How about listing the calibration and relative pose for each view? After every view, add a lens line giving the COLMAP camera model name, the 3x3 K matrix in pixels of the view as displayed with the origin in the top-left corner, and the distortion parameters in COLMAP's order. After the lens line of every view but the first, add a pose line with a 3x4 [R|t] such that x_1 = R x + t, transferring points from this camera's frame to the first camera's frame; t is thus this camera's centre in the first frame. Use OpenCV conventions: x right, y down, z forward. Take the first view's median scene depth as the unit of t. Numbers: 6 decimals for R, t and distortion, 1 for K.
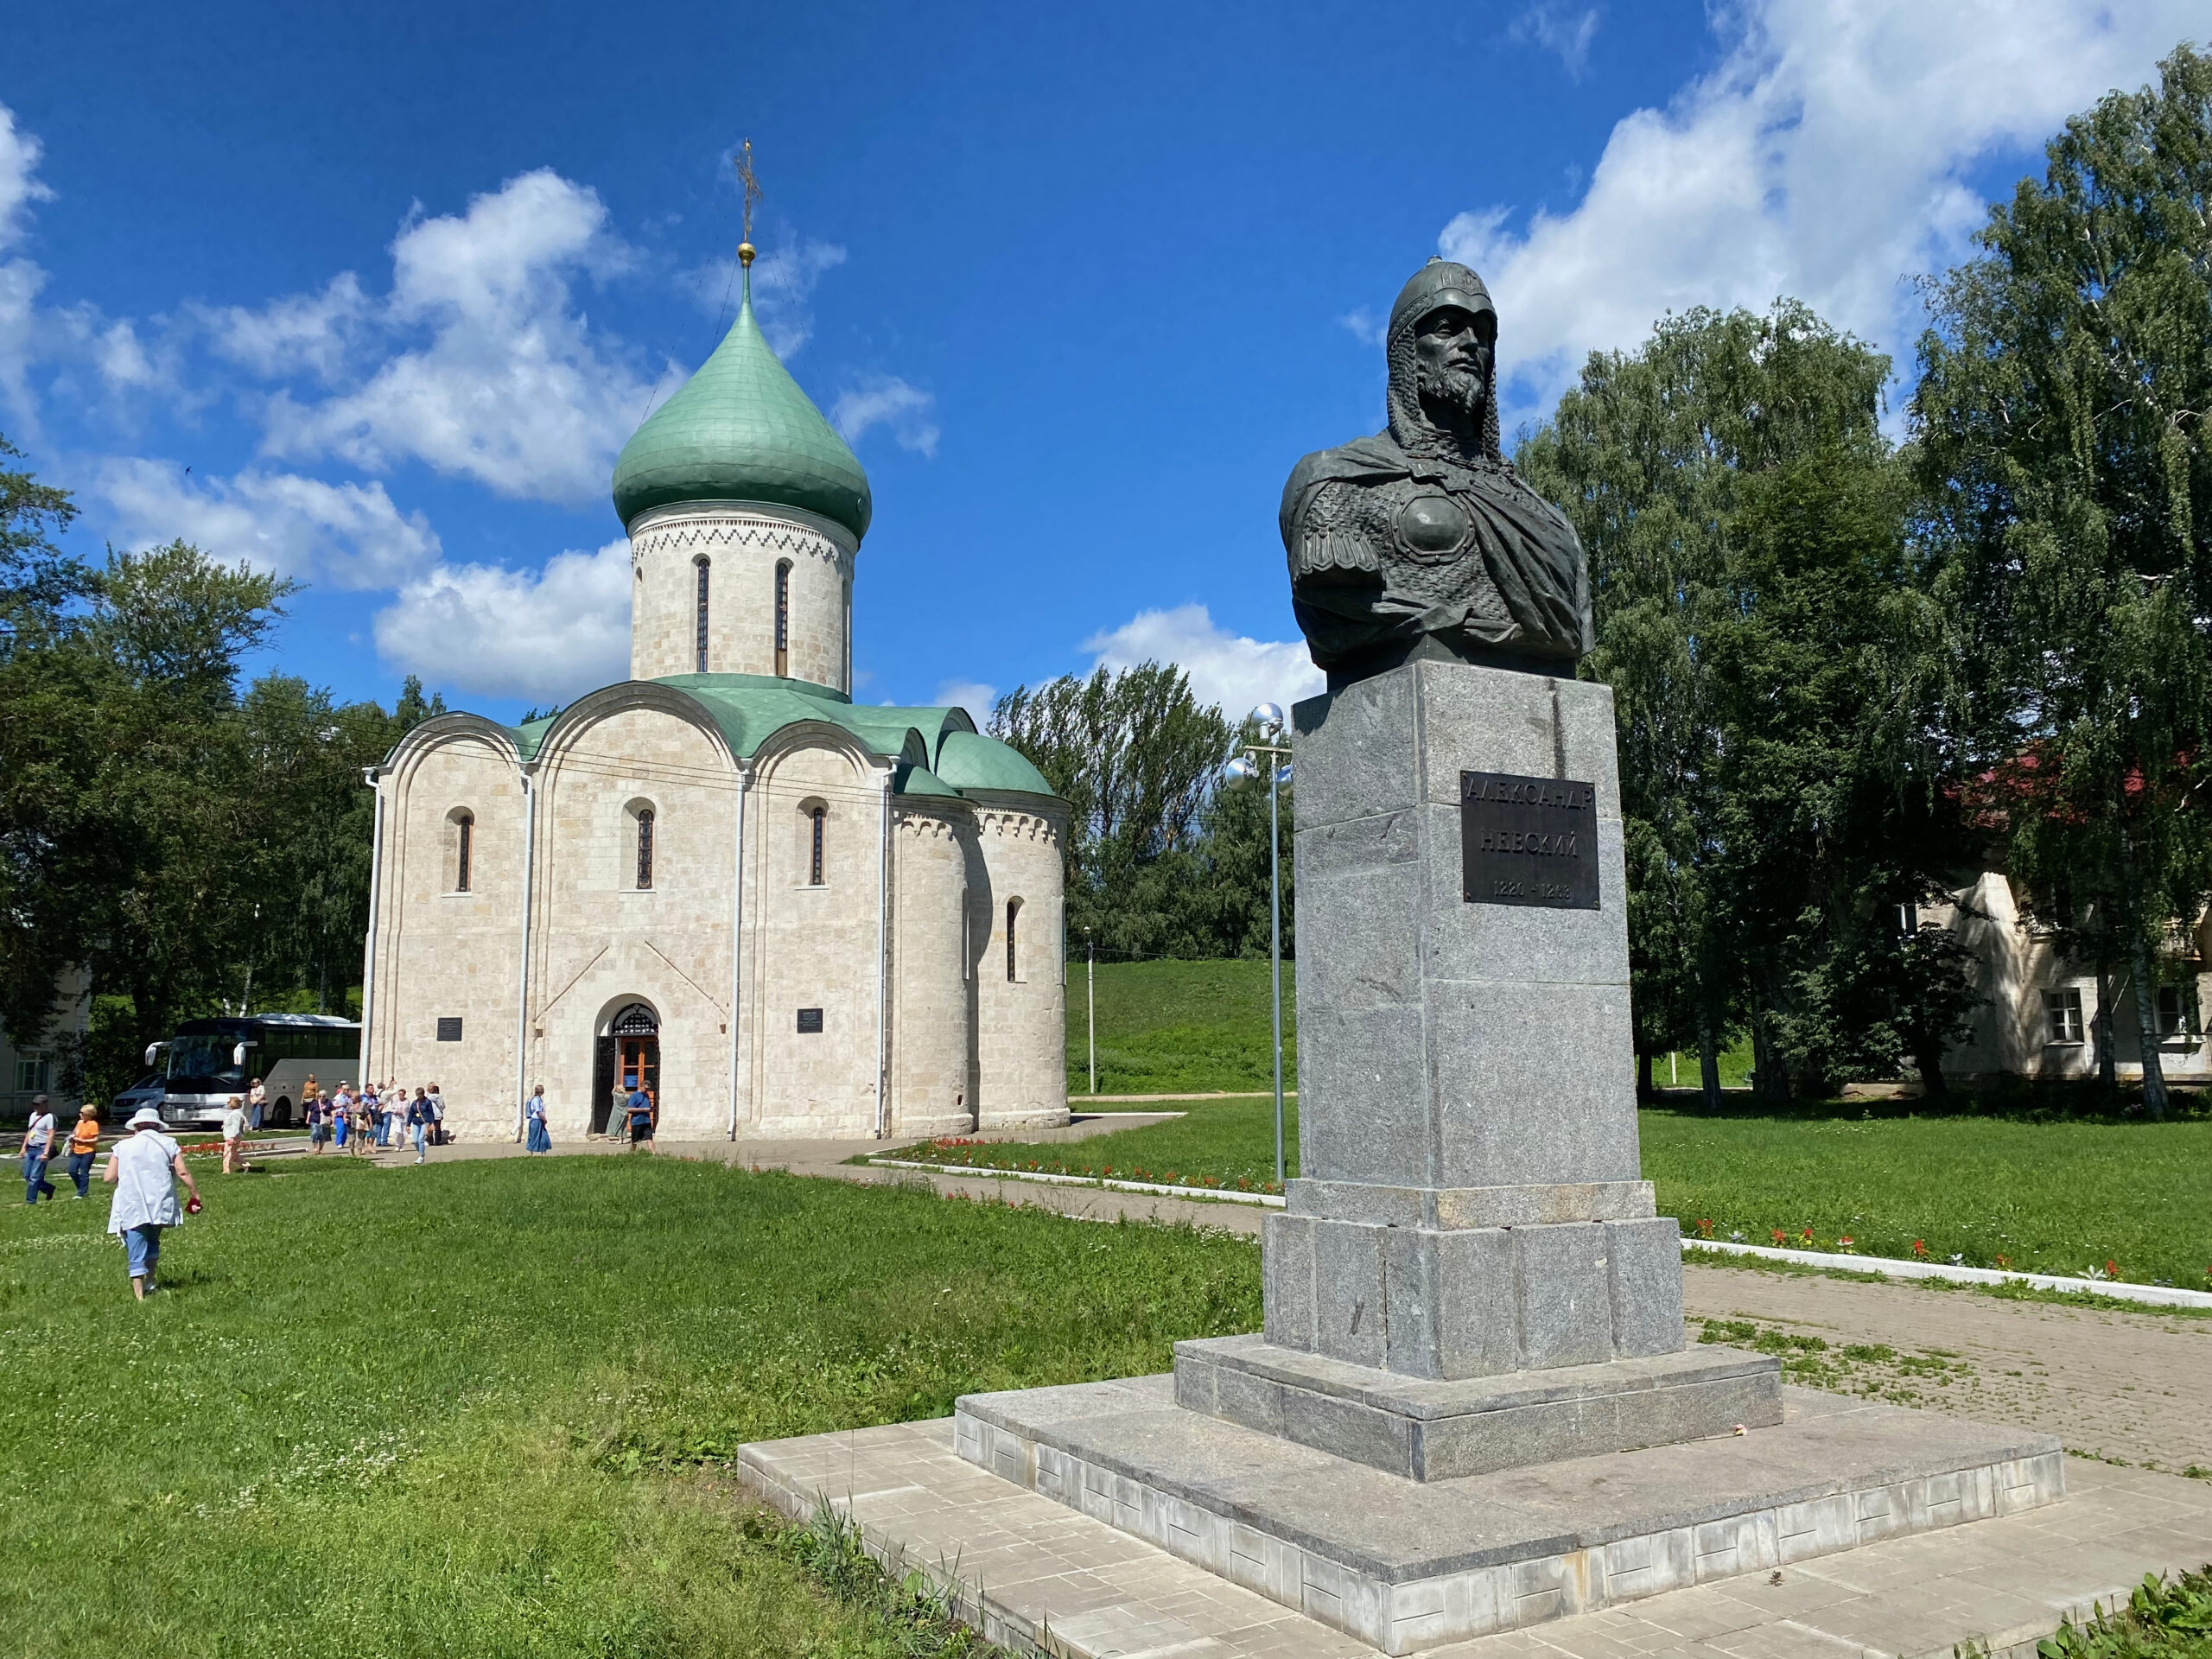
lens RADIAL K [[1686.6, 0, 1132.3], [0, 1686.6, 851.2], [0, 0, 1]] dist [0.130341, -0.239056]
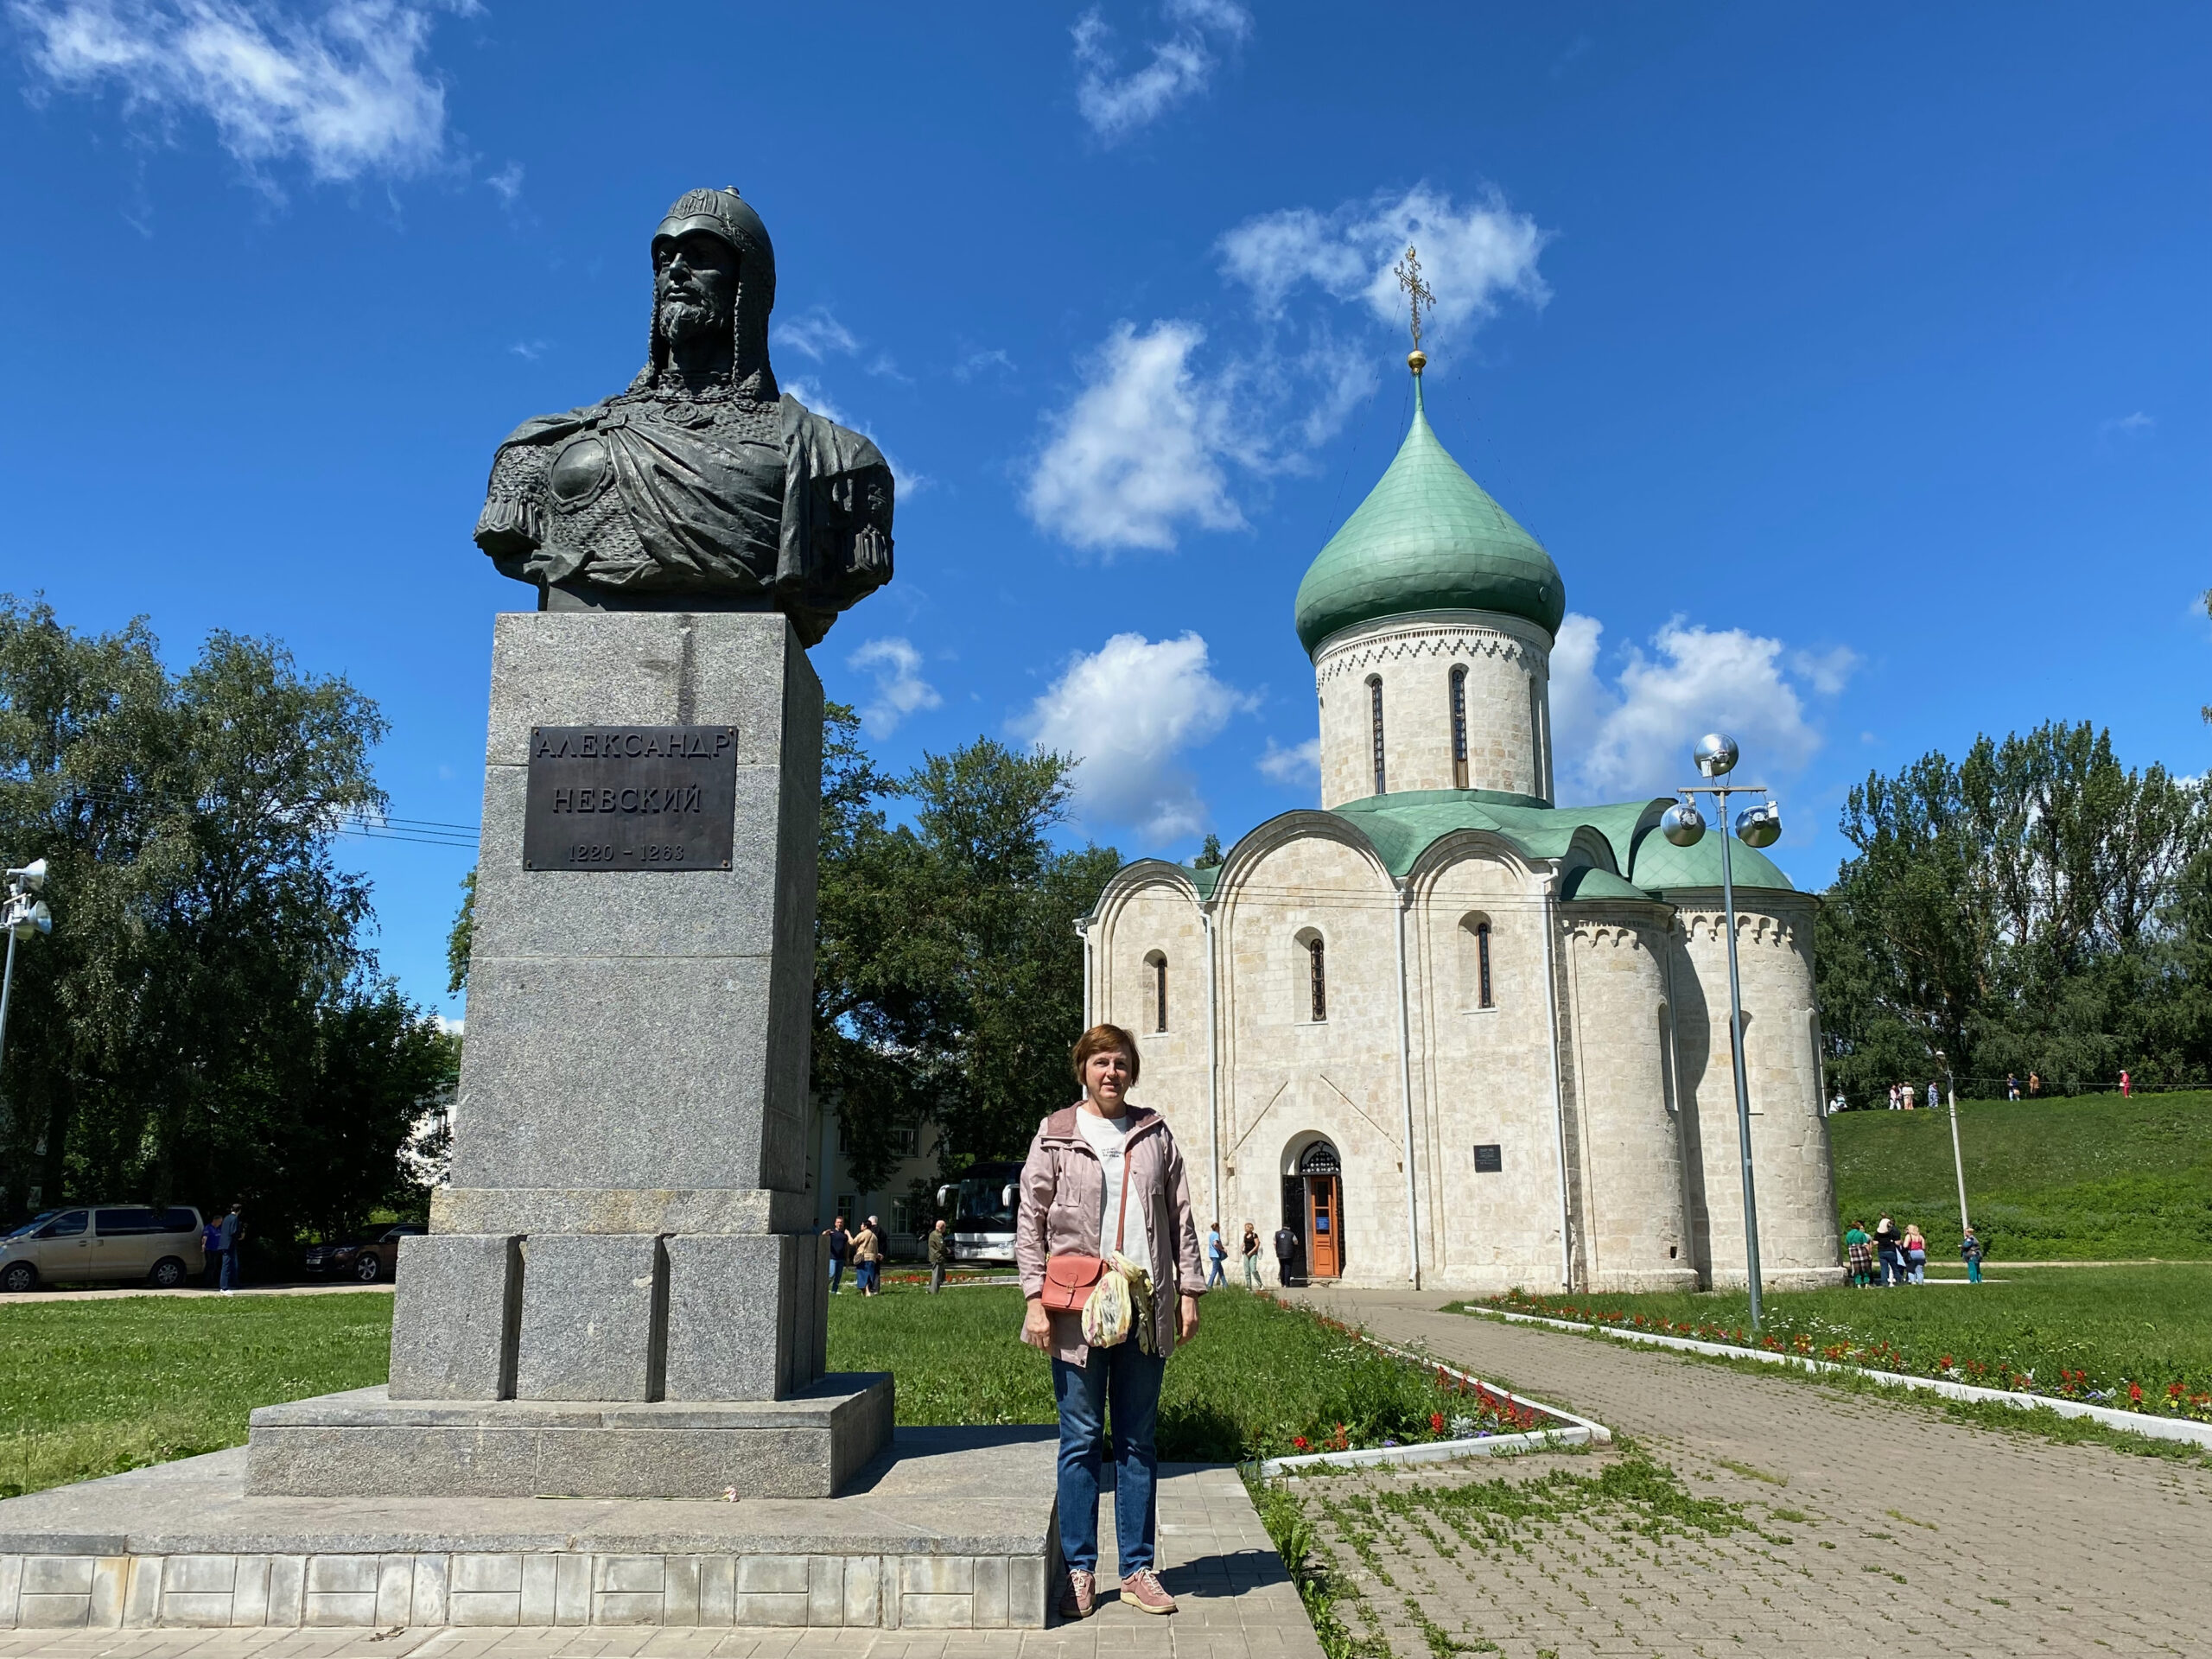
lens RADIAL K [[1787.9, 0, 1075.7], [0, 1787.9, 841.1], [0, 0, 1]] dist [0.219009, -0.632437]
pose [[0.848646, -0.103580, -0.518721, 0.139164], [0.057484, 0.992892, -0.104219, 0.019351], [0.525828, 0.058627, 0.848568, 0.050076]]
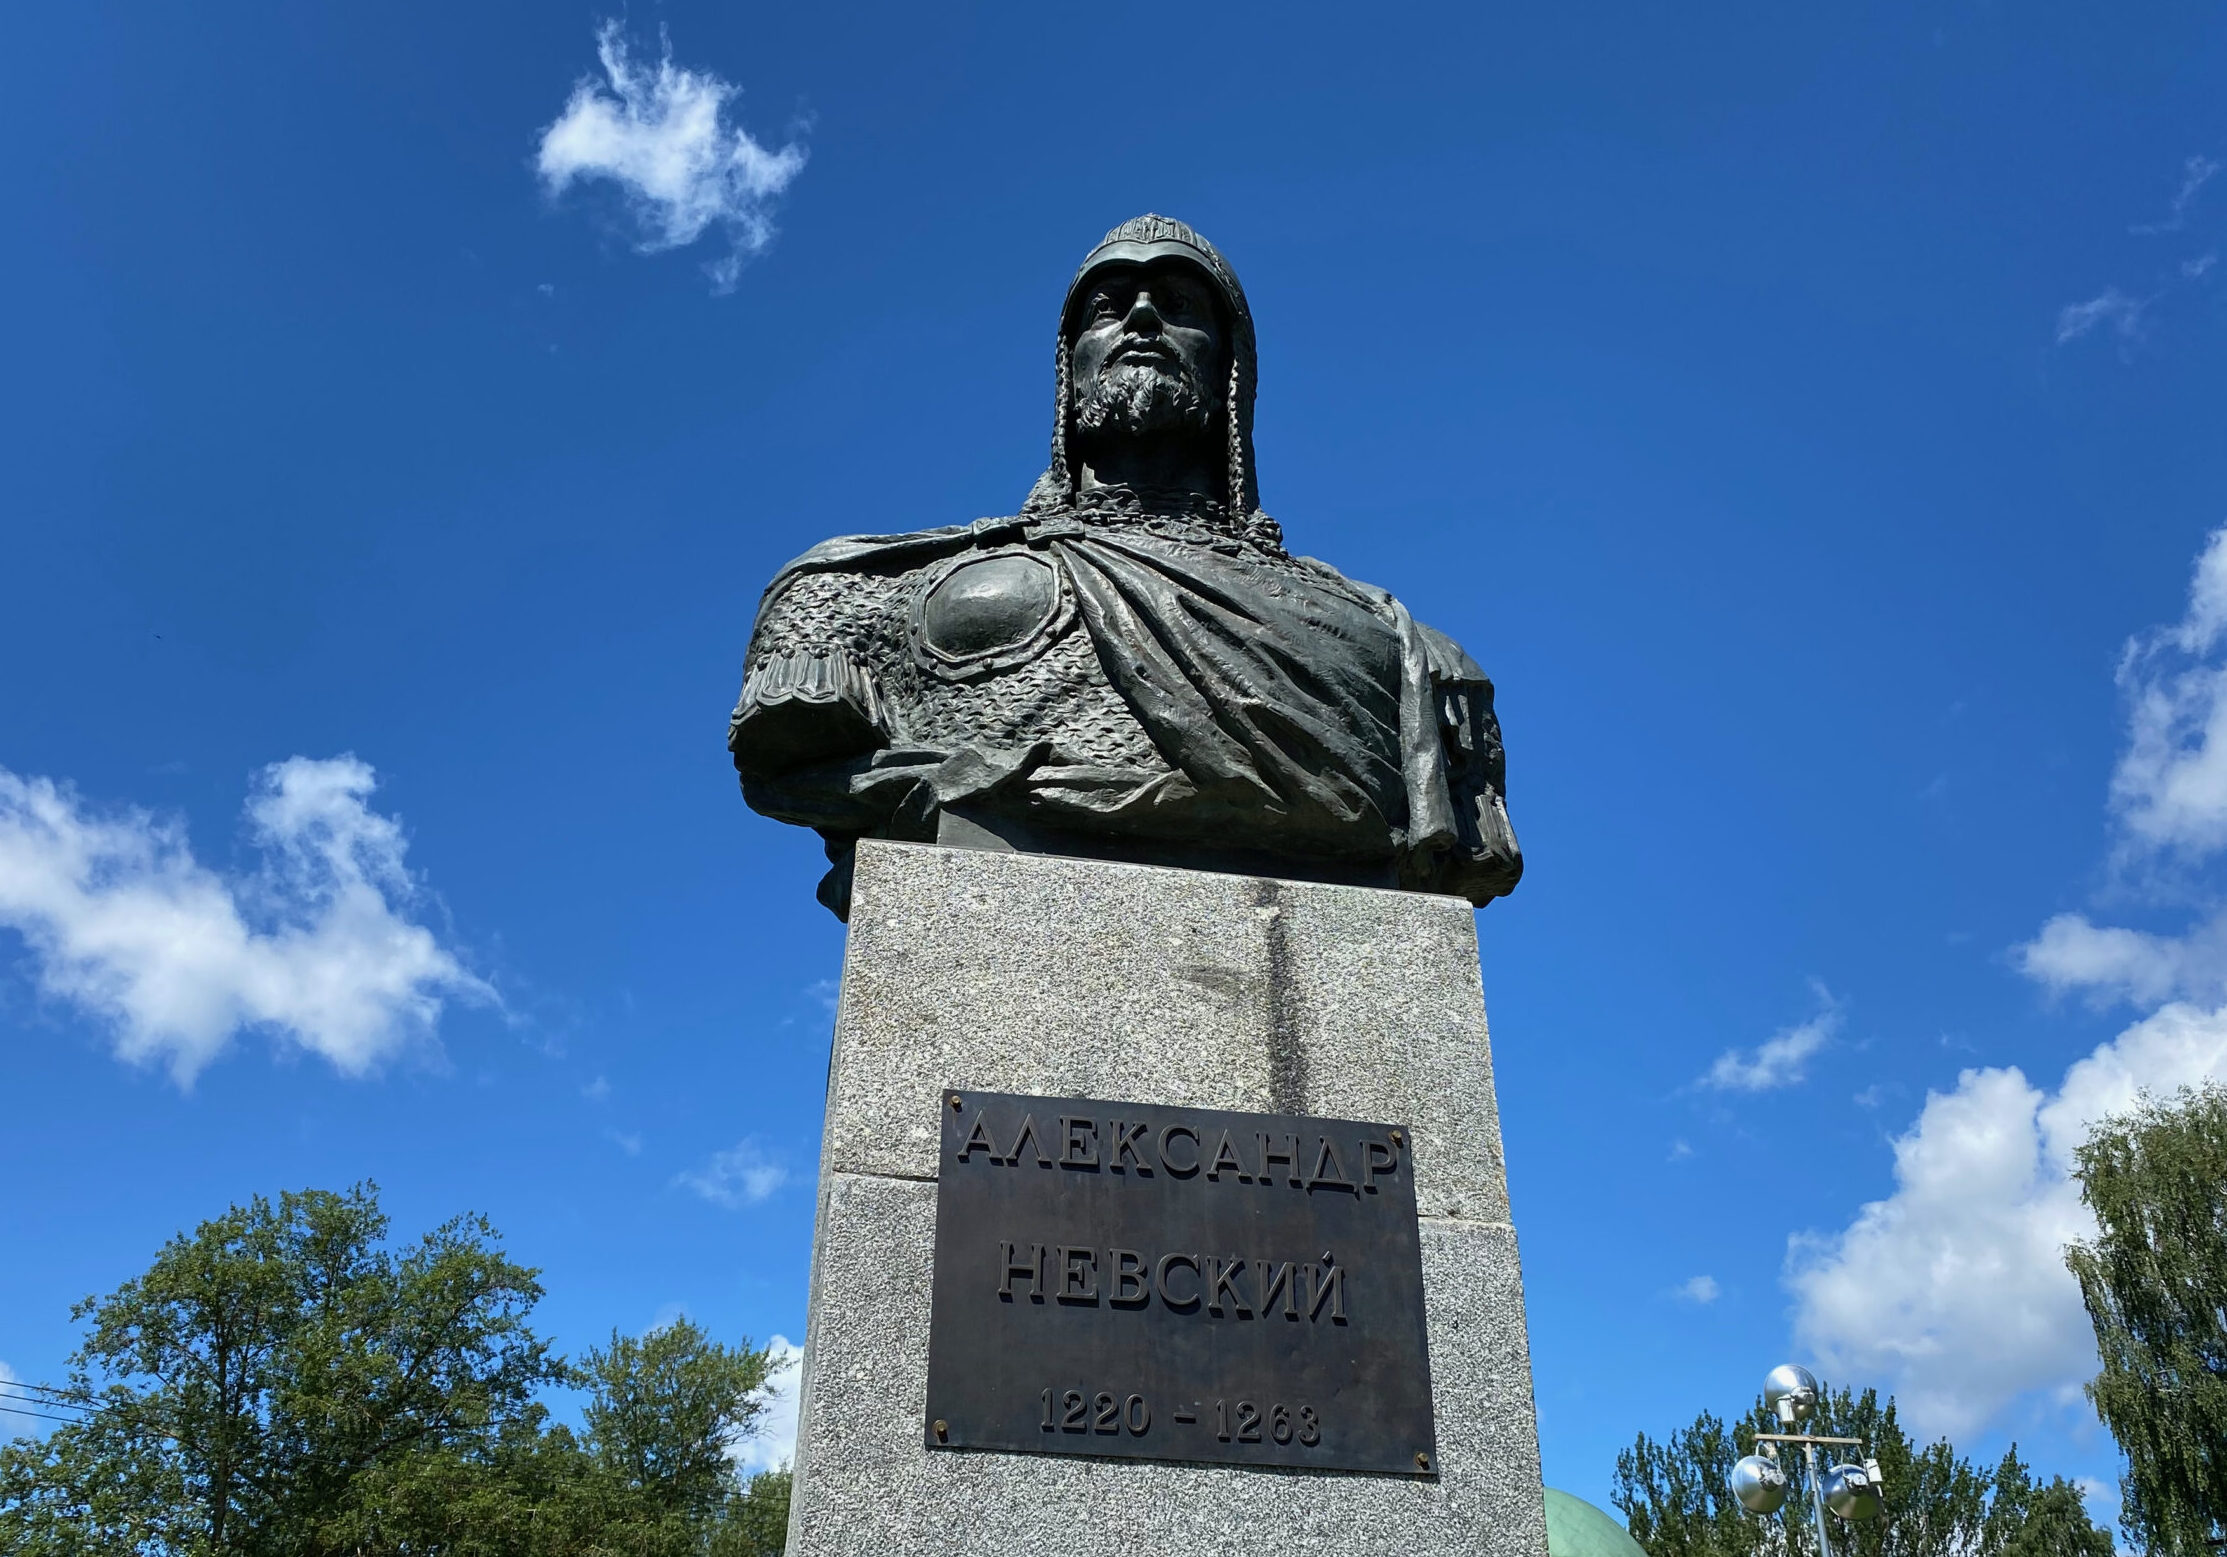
lens RADIAL K [[1942.2, 0, 1044.7], [0, 1942.2, 836.5], [0, 0, 1]] dist [0.217228, -0.610775]
pose [[0.926055, -0.164623, -0.339590, 0.055785], [0.017546, 0.917650, -0.397003, 0.011239], [0.376980, 0.361688, 0.852683, 0.090970]]
